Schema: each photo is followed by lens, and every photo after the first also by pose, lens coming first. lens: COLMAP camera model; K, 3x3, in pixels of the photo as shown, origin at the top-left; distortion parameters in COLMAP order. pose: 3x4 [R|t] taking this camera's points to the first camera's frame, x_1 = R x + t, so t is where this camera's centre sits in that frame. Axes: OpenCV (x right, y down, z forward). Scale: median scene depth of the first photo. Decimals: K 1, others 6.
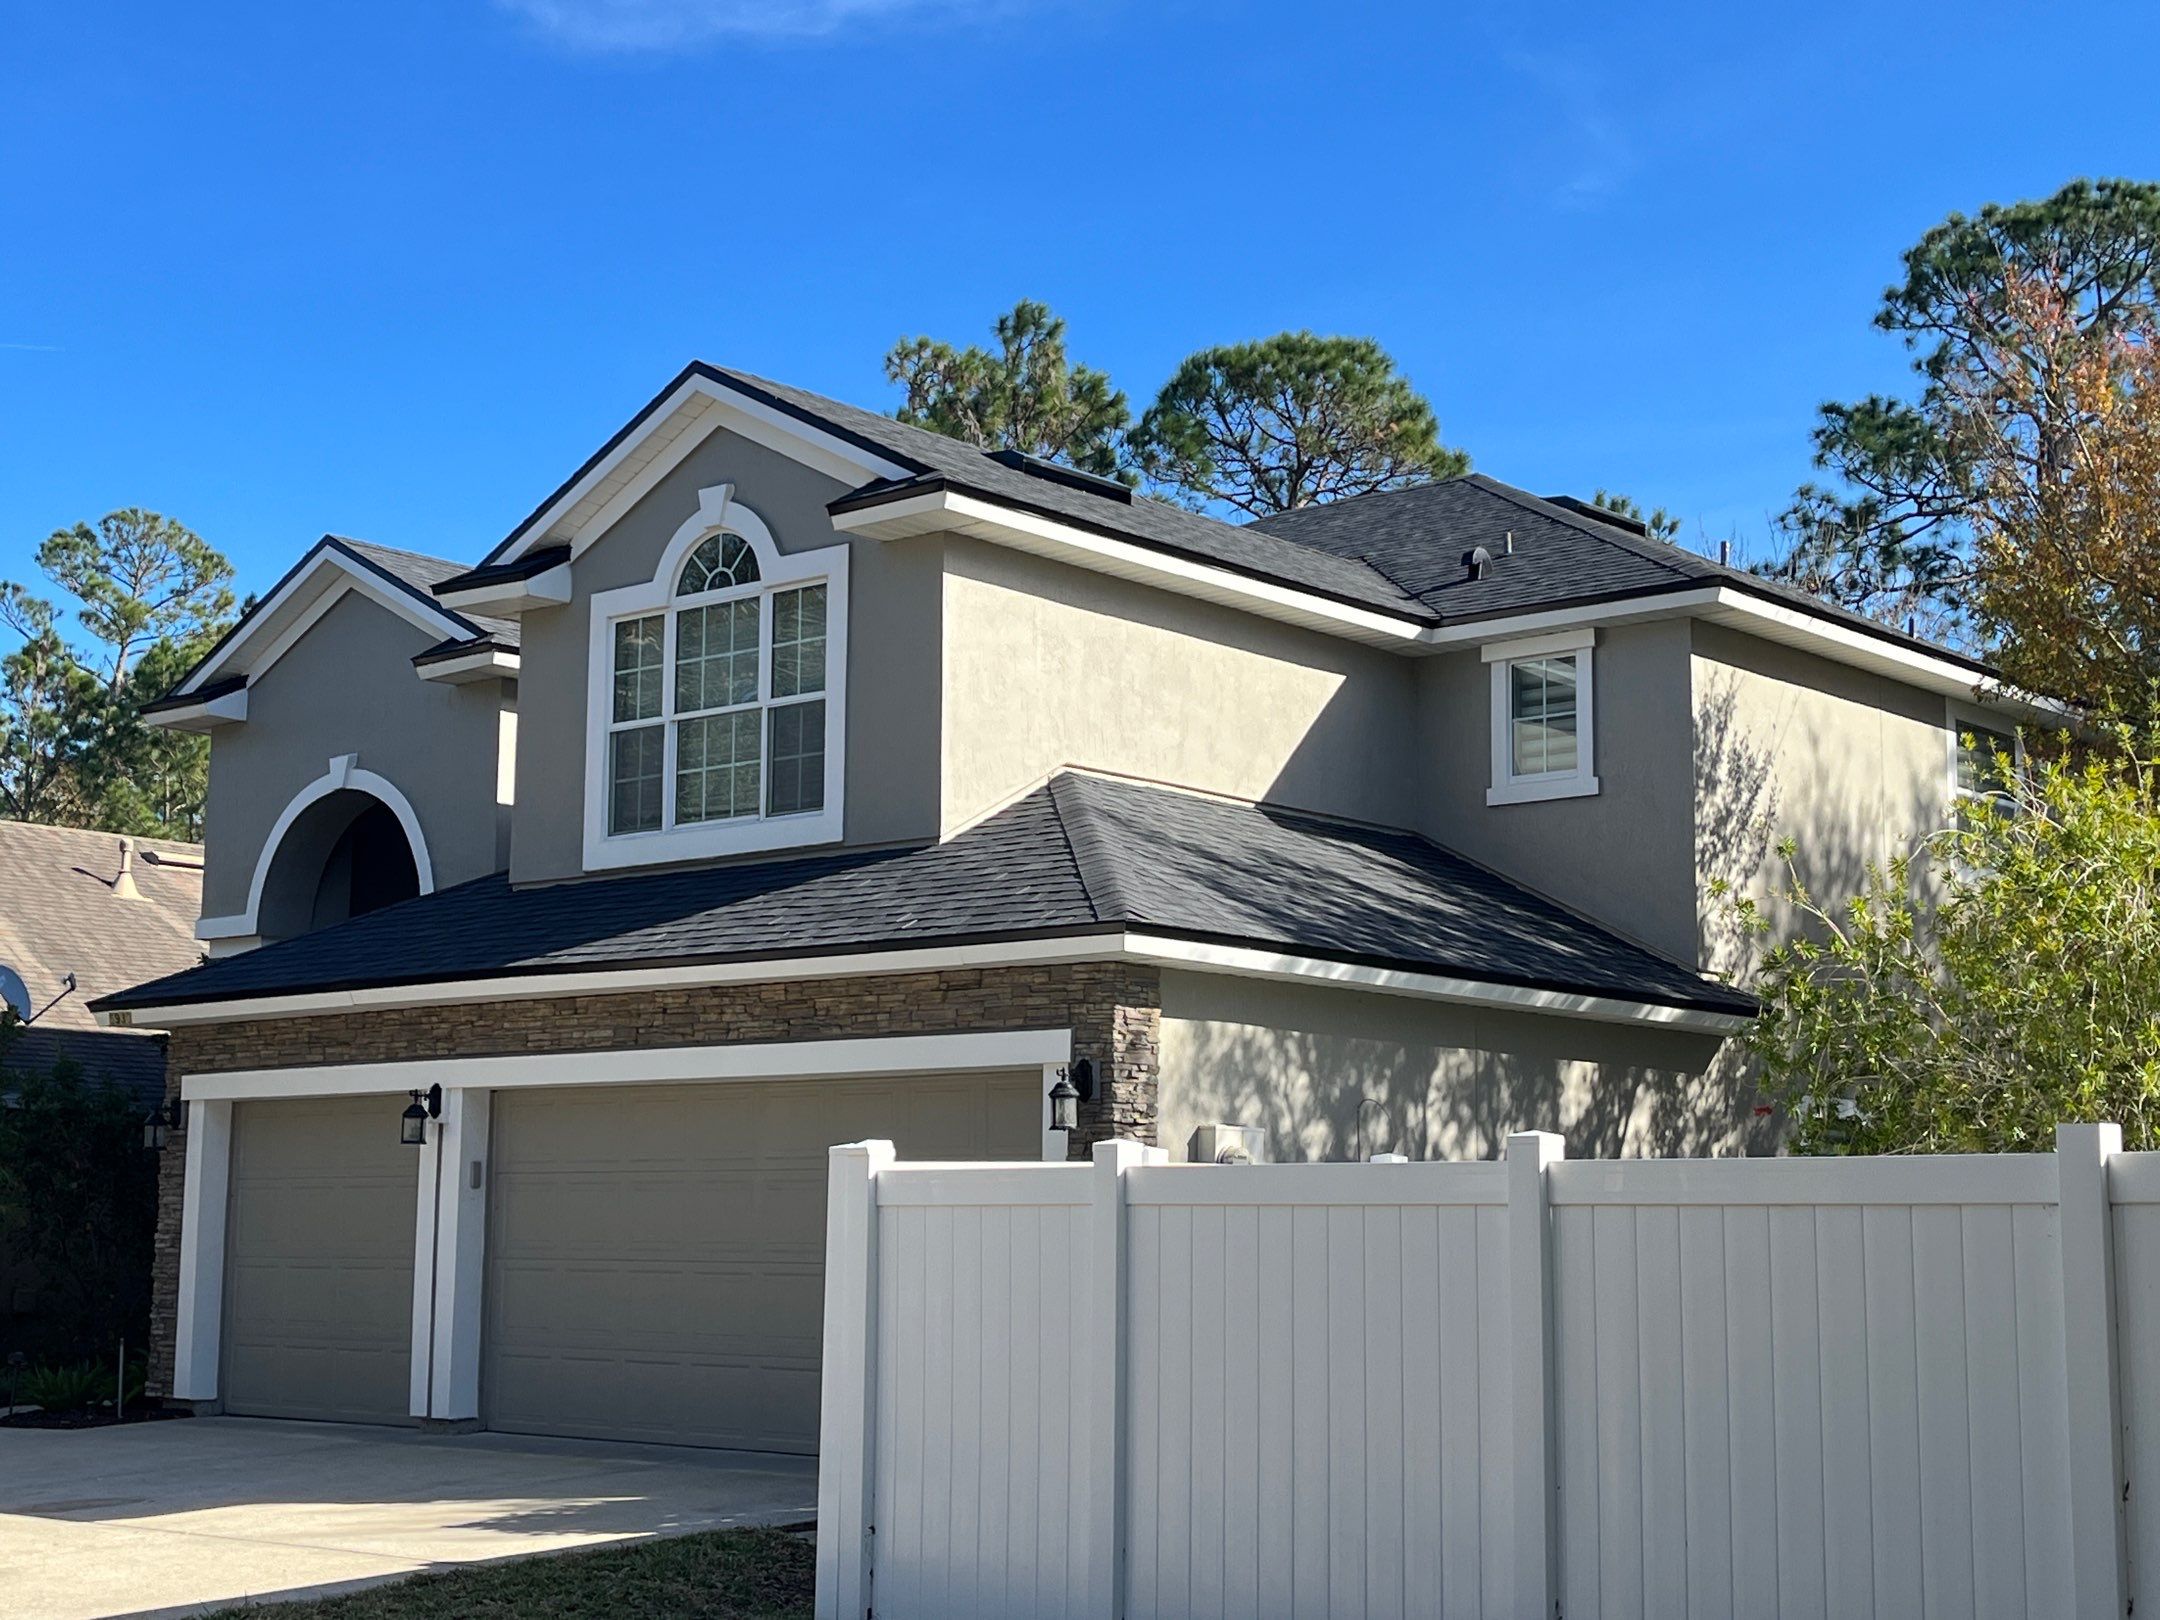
lens RADIAL K [[3101.7, 0, 1079.8], [0, 3101.7, 866.5], [0, 0, 1]] dist [0.020132, -0.318937]
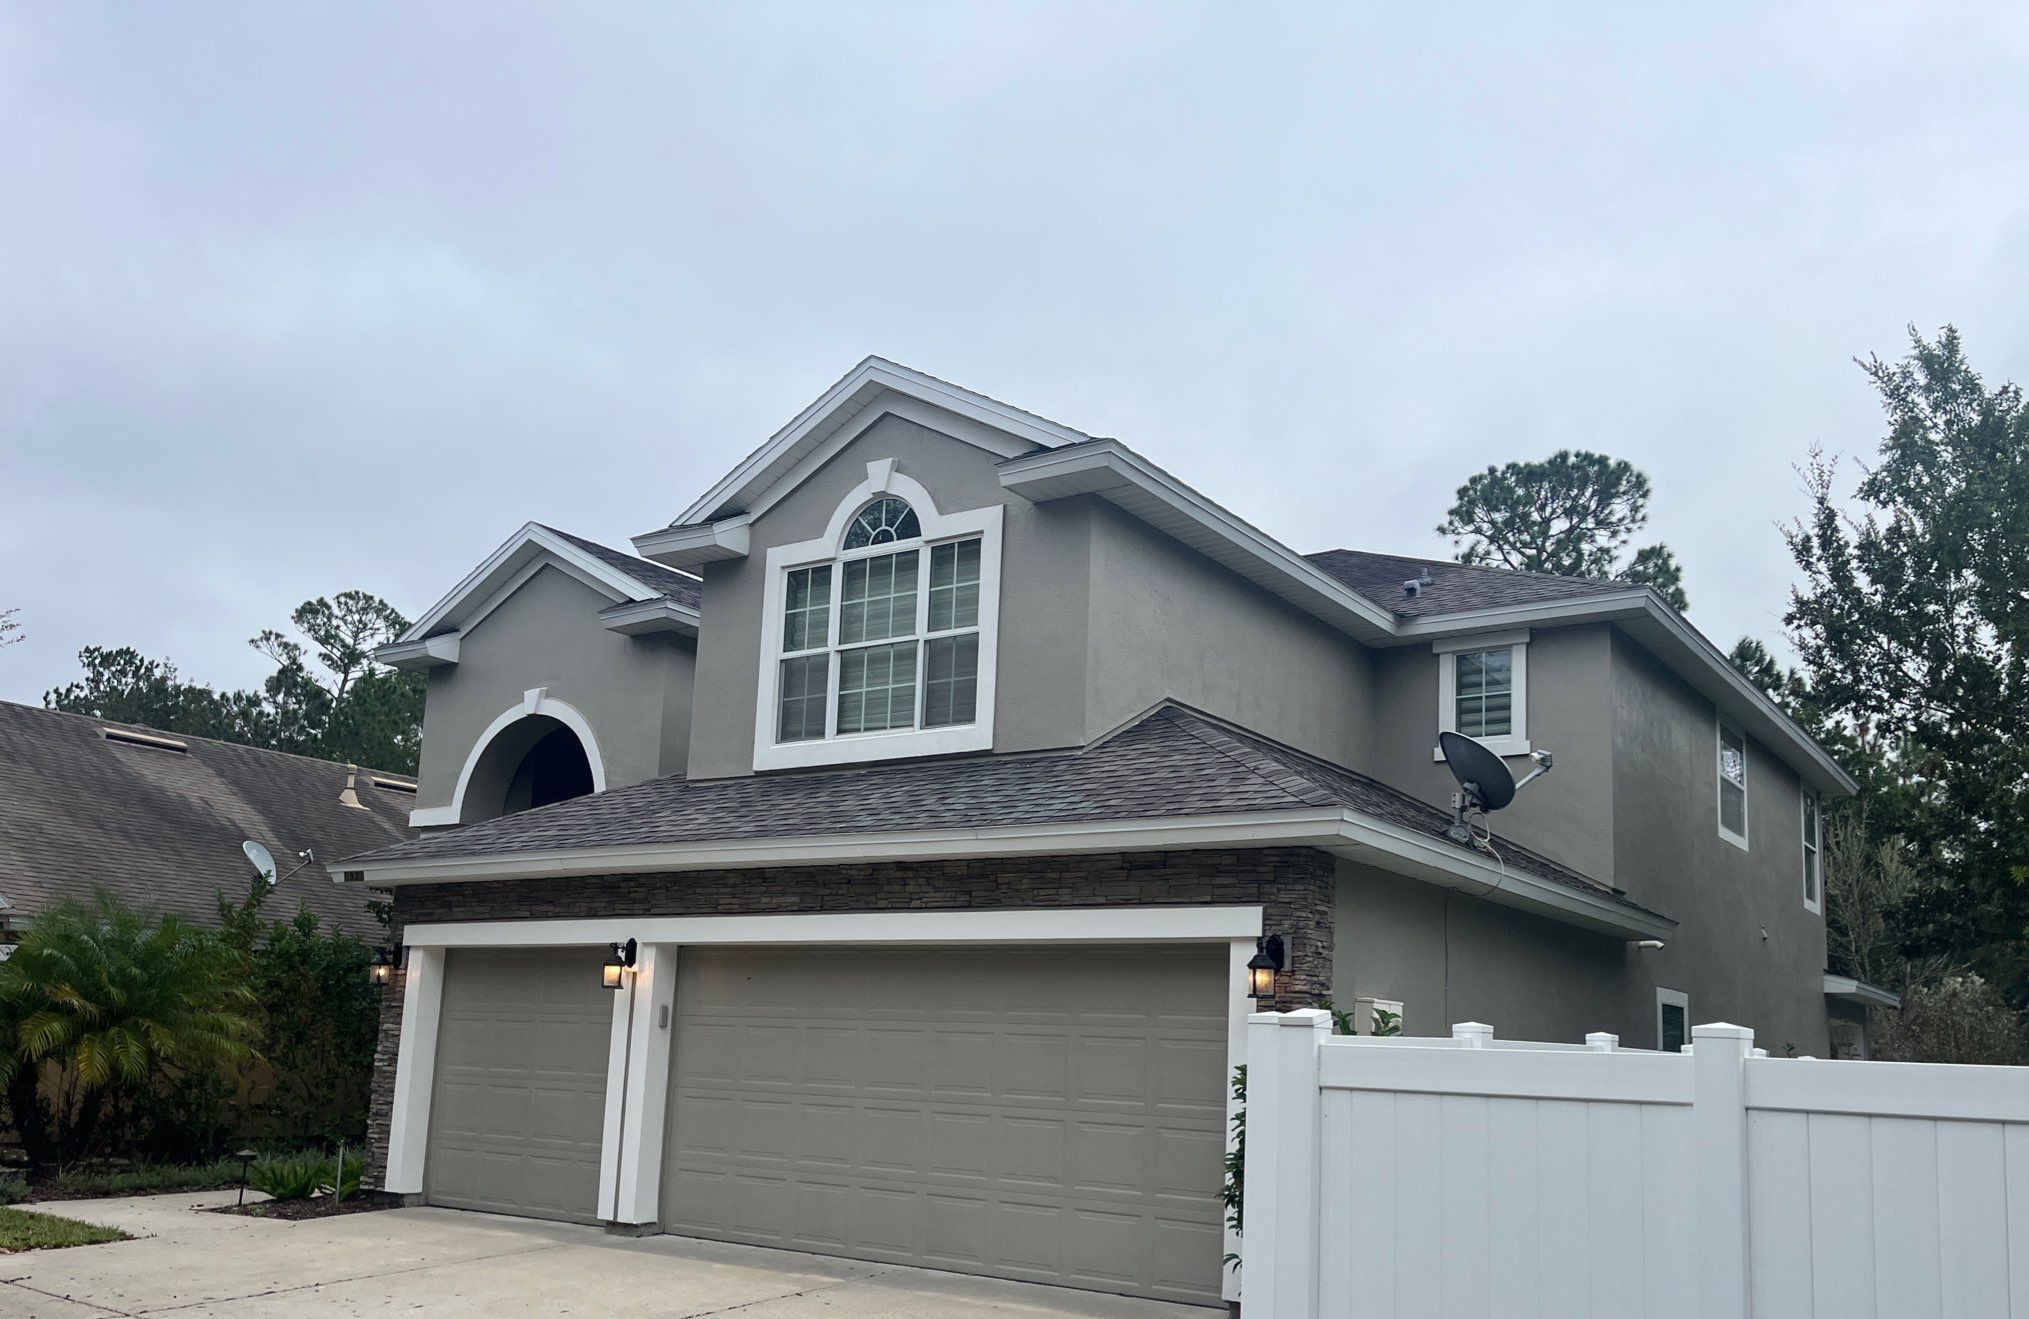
lens RADIAL K [[1651.0, 0, 1073.3], [0, 1651.0, 860.9], [0, 0, 1]] dist [0.007243, 0.004462]
pose [[0.991847, 0.043114, 0.119922, -0.112045], [-0.043879, 0.999030, 0.003745, 0.029389], [-0.119644, -0.008977, 0.992776, 0.336947]]
